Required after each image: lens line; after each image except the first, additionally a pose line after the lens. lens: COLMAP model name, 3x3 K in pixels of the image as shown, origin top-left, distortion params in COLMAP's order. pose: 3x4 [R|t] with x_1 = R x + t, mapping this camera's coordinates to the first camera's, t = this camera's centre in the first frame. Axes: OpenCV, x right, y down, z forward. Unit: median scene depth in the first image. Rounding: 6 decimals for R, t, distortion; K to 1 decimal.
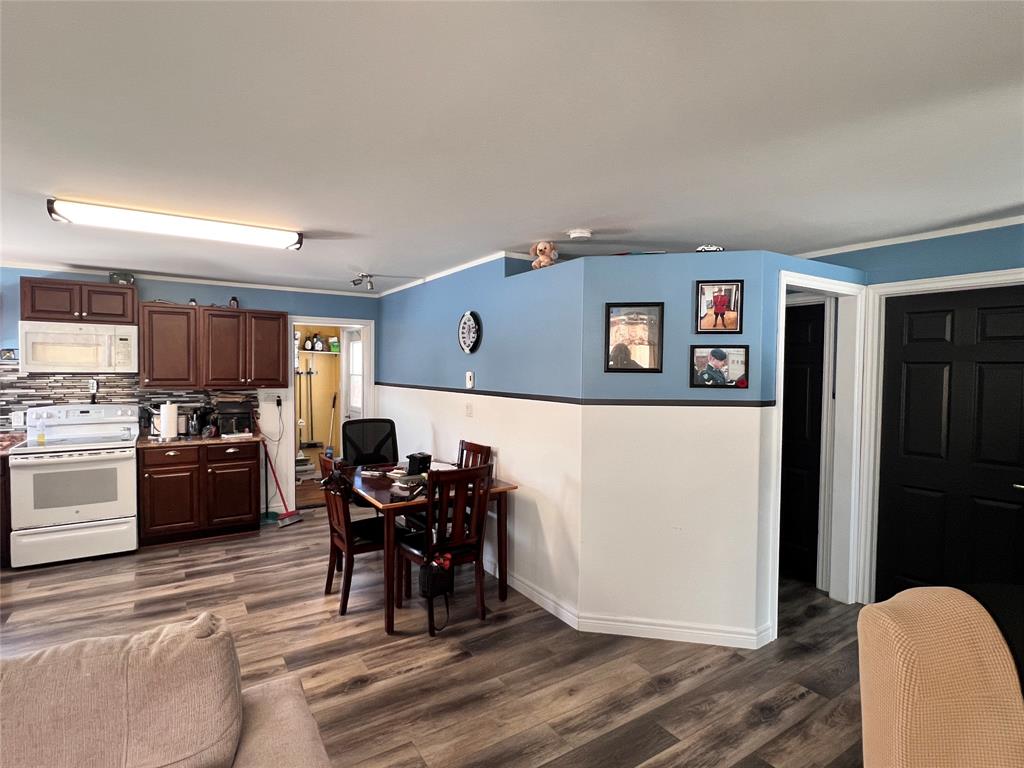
lens RADIAL K [[523.2, 0, 508.1], [0, 523.2, 384.7], [0, 0, 1]] dist [-0.004745, 0.002502]
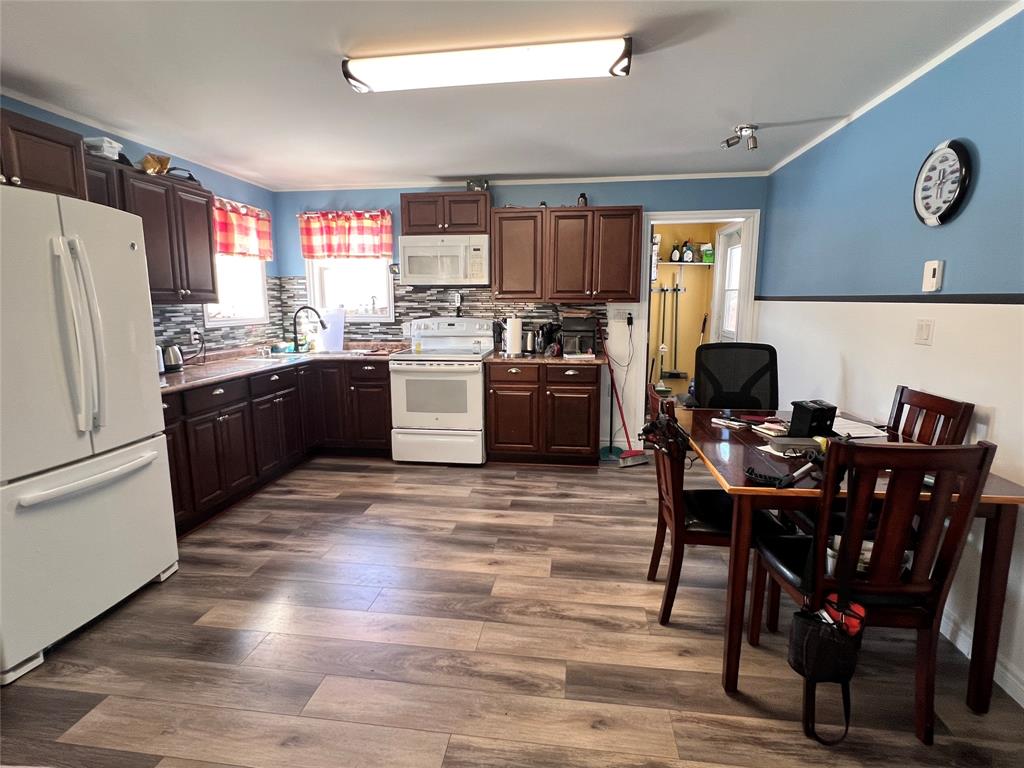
lens RADIAL K [[523.2, 0, 506.1], [0, 523.2, 384.2], [0, 0, 1]] dist [-0.004745, 0.002502]
pose [[0.756523, 0.093041, -0.647315, -0.047698], [-0.009365, 0.991268, 0.131533, 0.034735], [0.653900, -0.093445, 0.750788, 0.303593]]
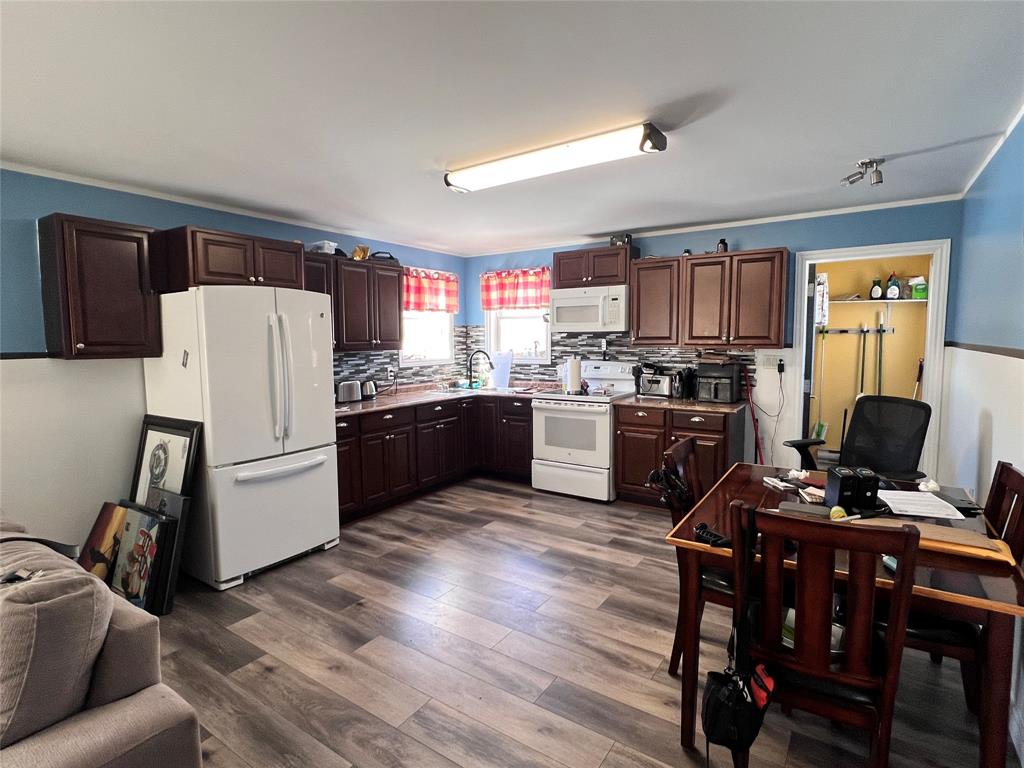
lens RADIAL K [[523.2, 0, 508.9], [0, 523.2, 384.3], [0, 0, 1]] dist [-0.004745, 0.002502]
pose [[0.386853, 0.070688, -0.919428, 0.160039], [-0.013936, 0.997392, 0.070819, 0.012158], [0.922036, -0.014583, 0.386829, 0.427588]]
